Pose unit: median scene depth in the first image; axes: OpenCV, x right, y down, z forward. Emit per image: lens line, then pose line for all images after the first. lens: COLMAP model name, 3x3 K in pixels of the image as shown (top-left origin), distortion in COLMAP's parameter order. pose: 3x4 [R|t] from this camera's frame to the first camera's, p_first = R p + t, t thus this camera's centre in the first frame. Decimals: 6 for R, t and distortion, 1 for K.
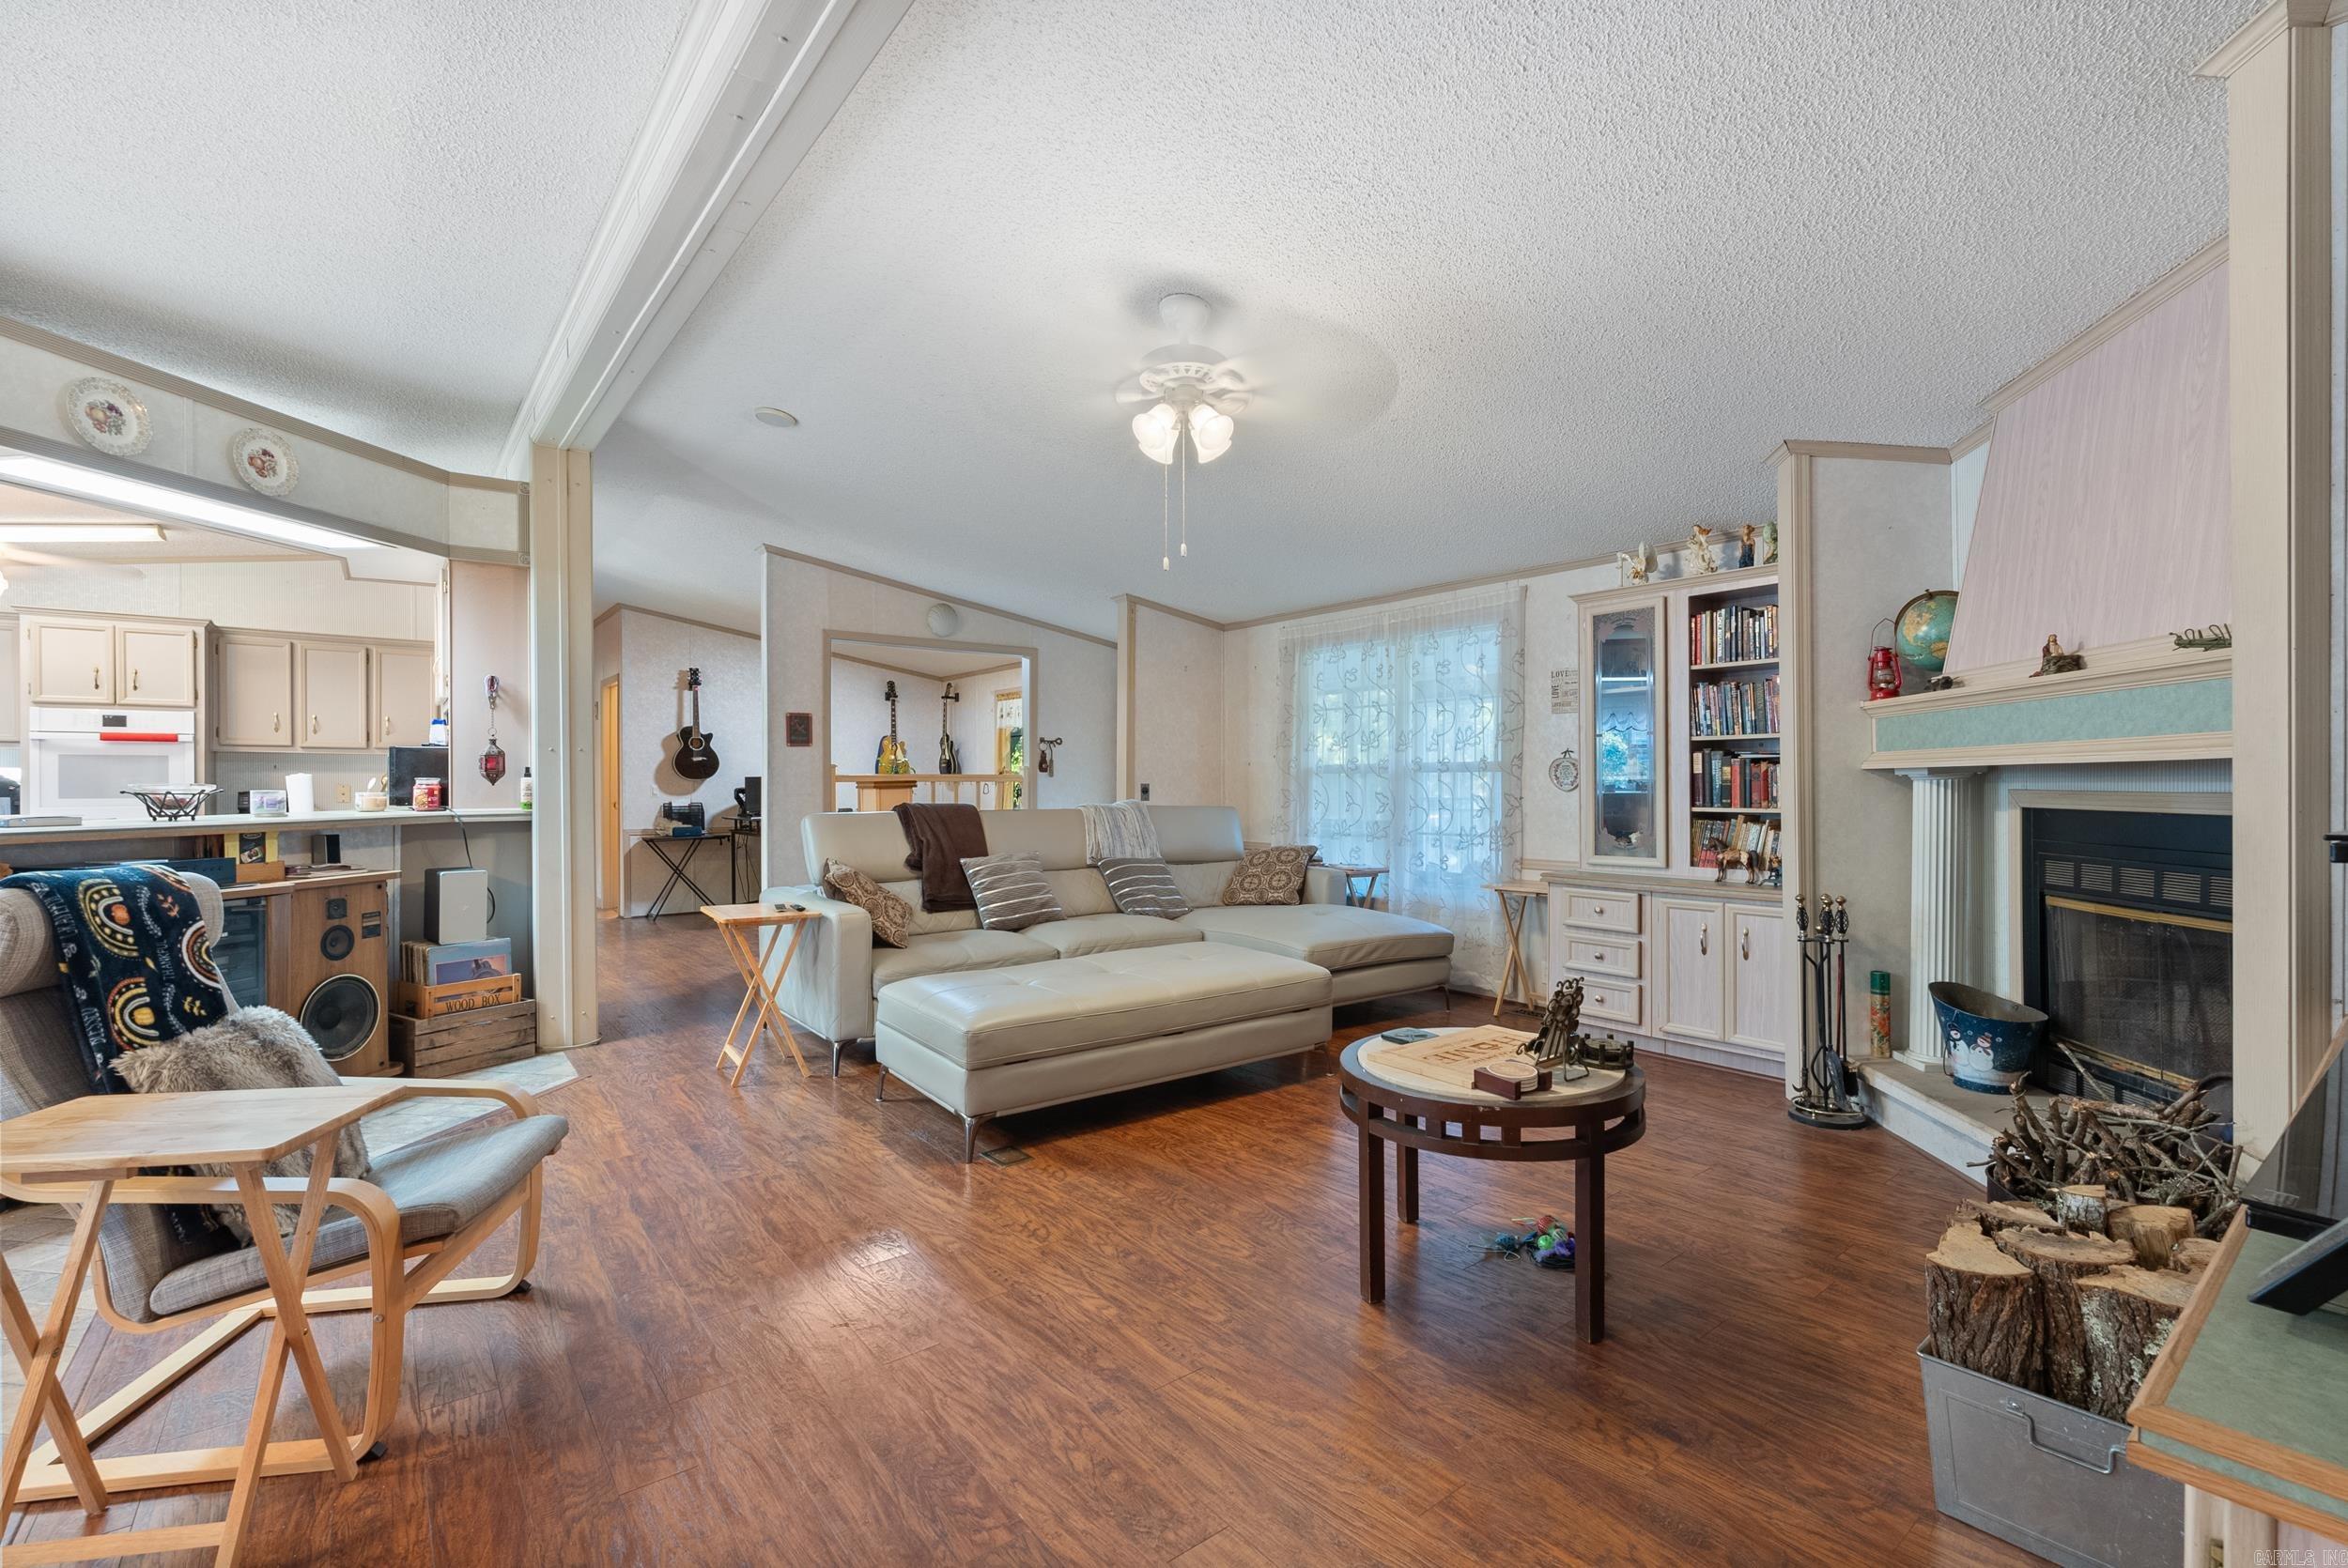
lens RADIAL K [[1036.5, 0, 1175.0], [0, 1036.5, 795.7], [0, 0, 1]] dist [-0.003640, -0.000509]
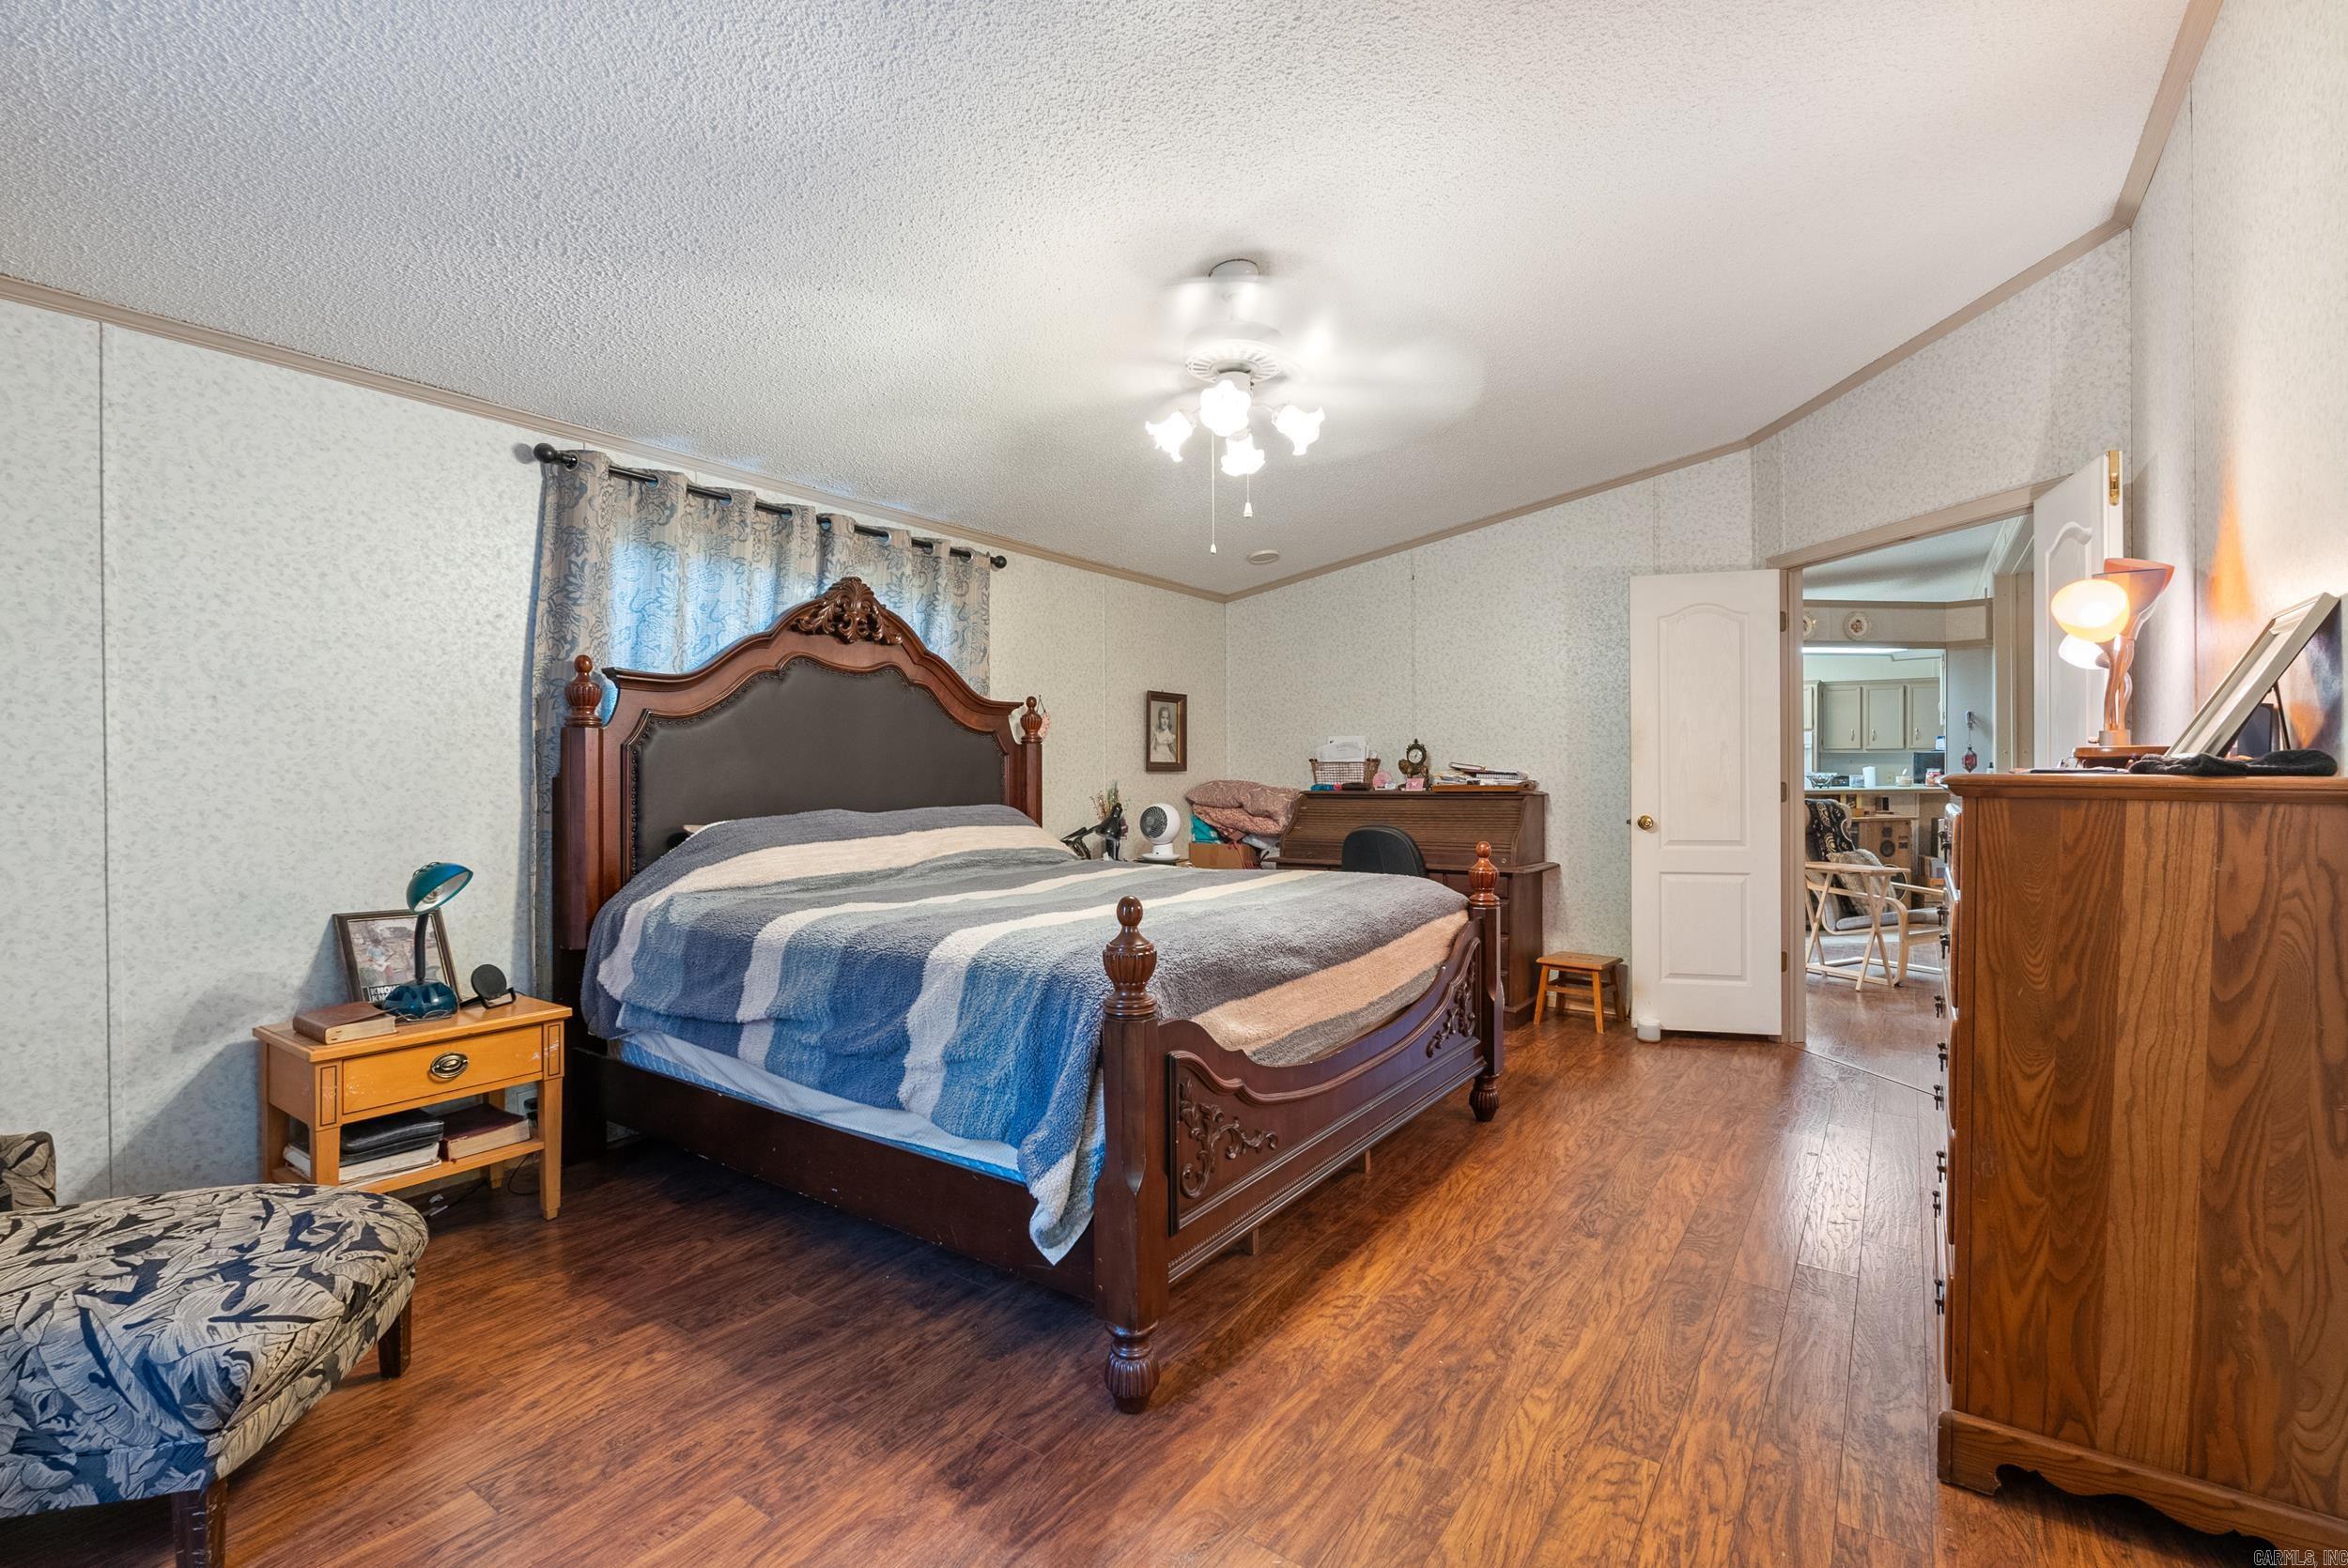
lens RADIAL K [[1036.5, 0, 1179.2], [0, 1036.5, 775.2], [0, 0, 1]] dist [-0.003640, -0.000509]
pose [[0.288620, 0.003989, -0.957435, 0.574305], [-0.008476, 0.999963, 0.001611, 0.002786], [0.957406, 0.007650, 0.288643, -0.719244]]
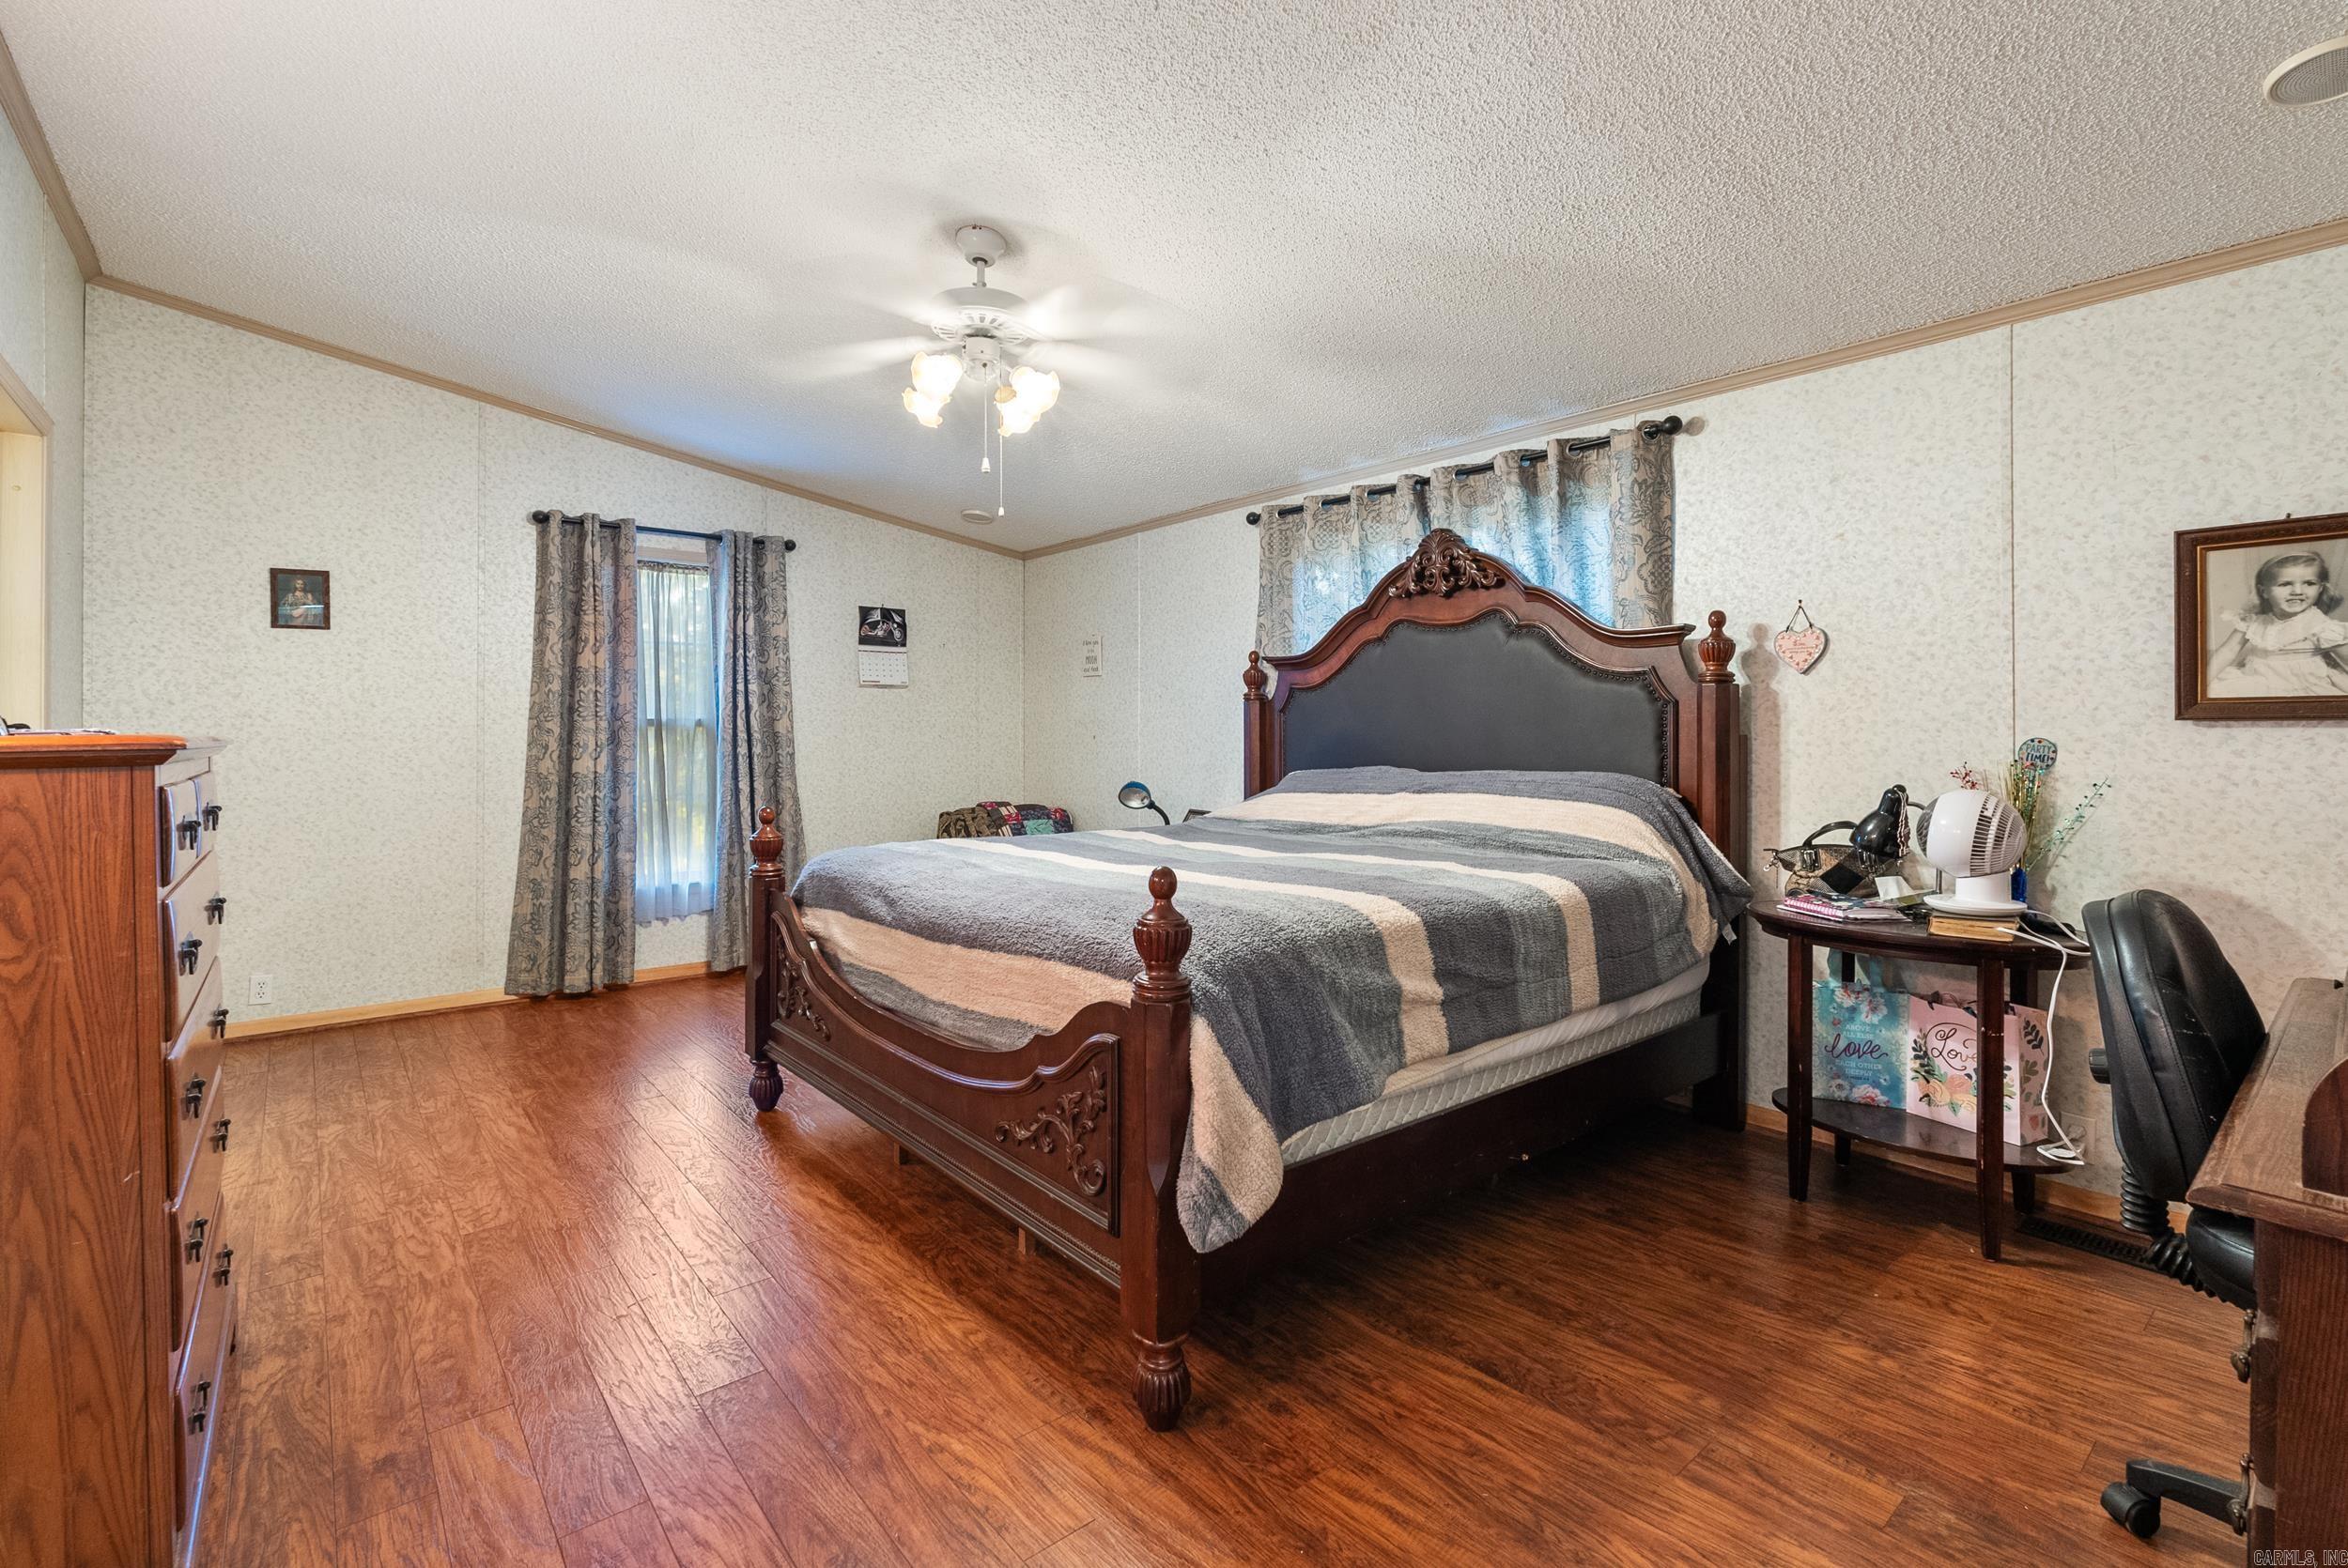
lens RADIAL K [[1036.5, 0, 1164.2], [0, 1036.5, 731.9], [0, 0, 1]] dist [-0.003640, -0.000509]
pose [[-0.999519, 0.006860, -0.030237, -0.048827], [0.006720, 0.999966, 0.004726, 0.000108], [0.030268, 0.004520, -0.999532, 0.056752]]
